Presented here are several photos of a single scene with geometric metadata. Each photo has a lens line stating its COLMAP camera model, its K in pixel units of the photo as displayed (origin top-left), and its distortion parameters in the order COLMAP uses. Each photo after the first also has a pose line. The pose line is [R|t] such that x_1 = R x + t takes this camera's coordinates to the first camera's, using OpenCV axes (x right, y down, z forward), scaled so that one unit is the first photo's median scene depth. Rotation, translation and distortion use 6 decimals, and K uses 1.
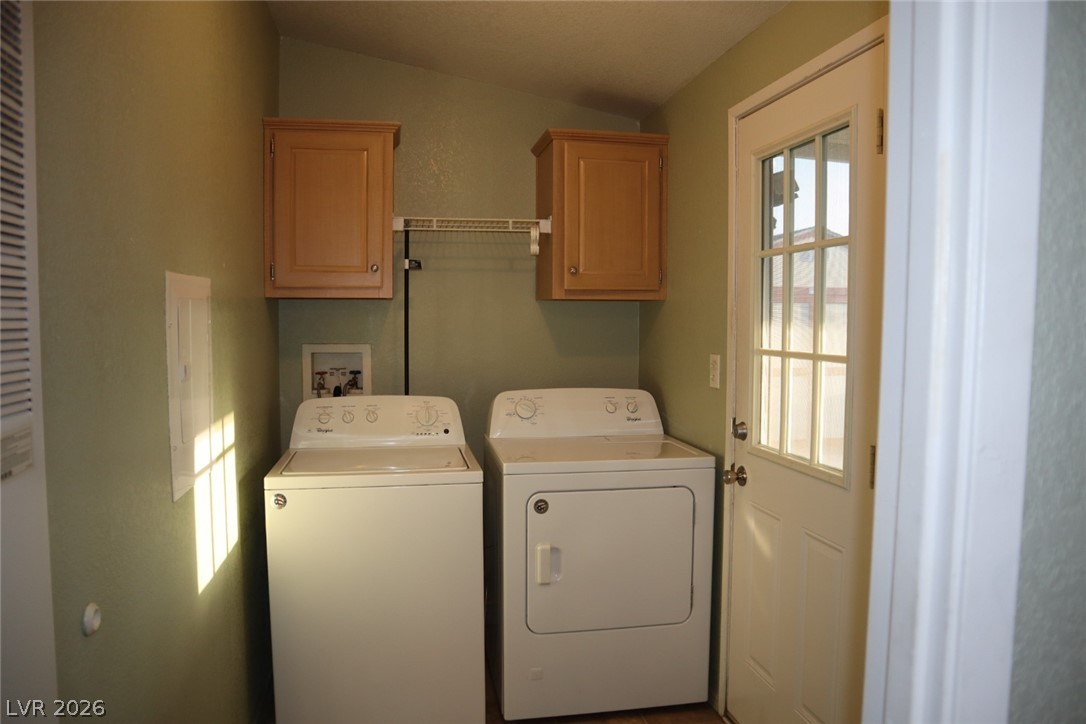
lens RADIAL K [[757.4, 0, 538.1], [0, 757.4, 360.8], [0, 0, 1]] dist [-0.090970, 0.015846]
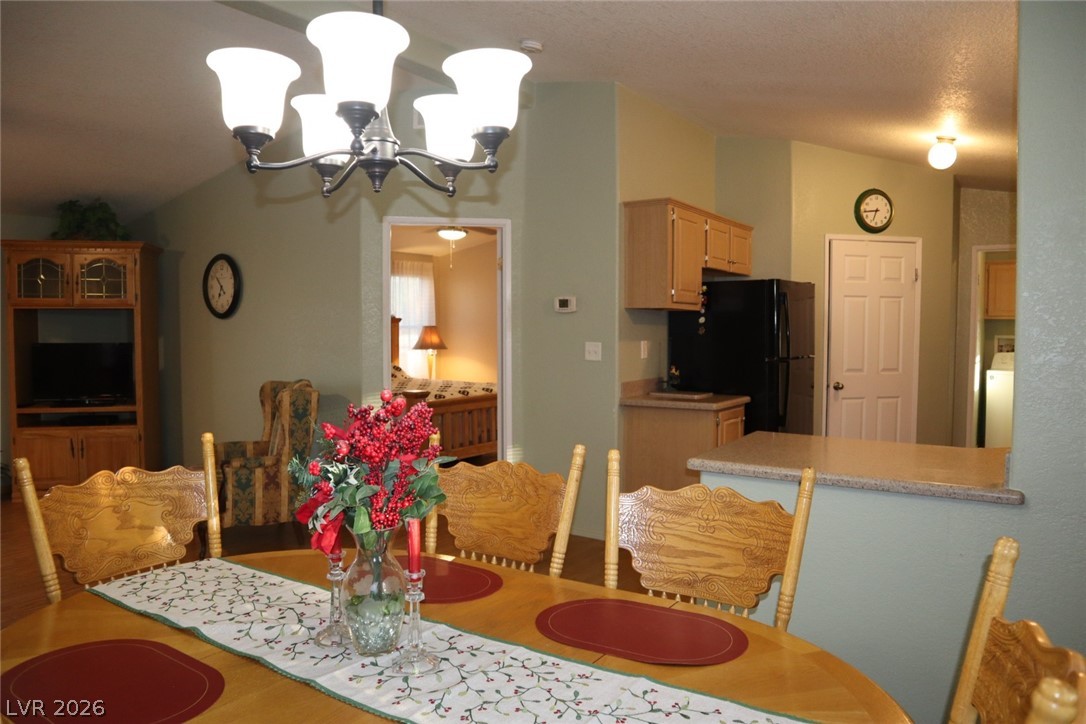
lens RADIAL K [[757.4, 0, 541.0], [0, 757.4, 352.1], [0, 0, 1]] dist [-0.090970, 0.015846]
pose [[0.704171, 0.024626, -0.709603, 0.466848], [-0.042016, 0.999092, -0.007022, 0.140184], [0.708786, 0.034759, 0.704567, -2.269381]]
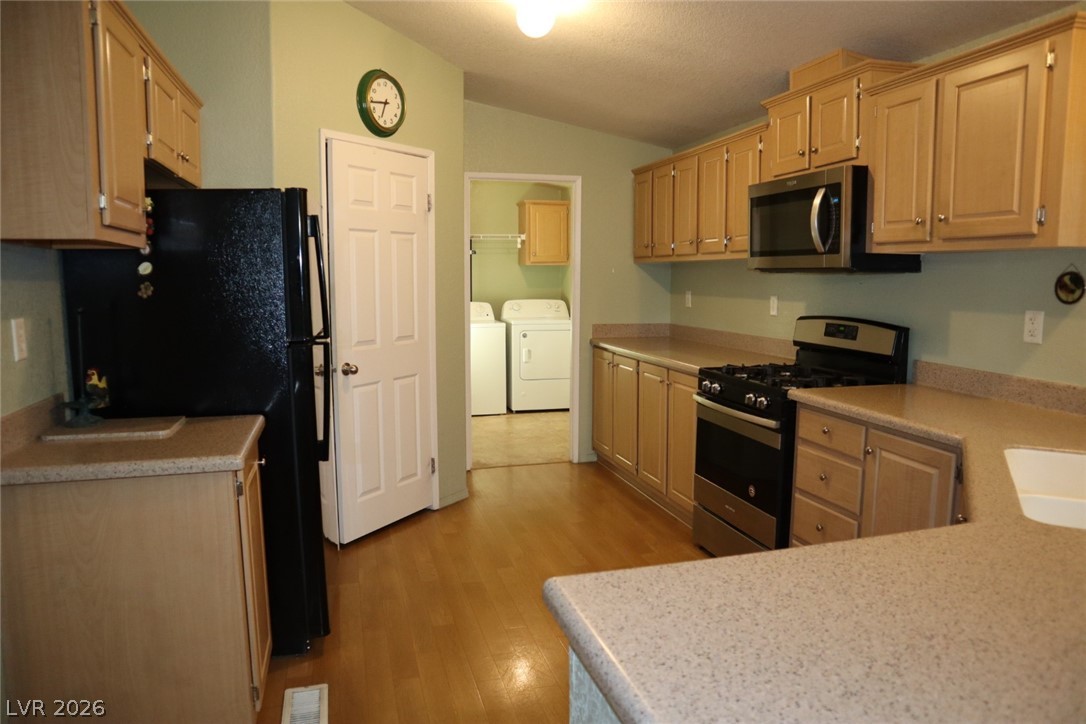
lens RADIAL K [[757.4, 0, 549.0], [0, 757.4, 356.3], [0, 0, 1]] dist [-0.090970, 0.015846]
pose [[0.996807, -0.015028, 0.078421, -0.113302], [0.010943, 0.998574, 0.052254, 0.099149], [-0.079094, -0.051229, 0.995550, -1.654130]]
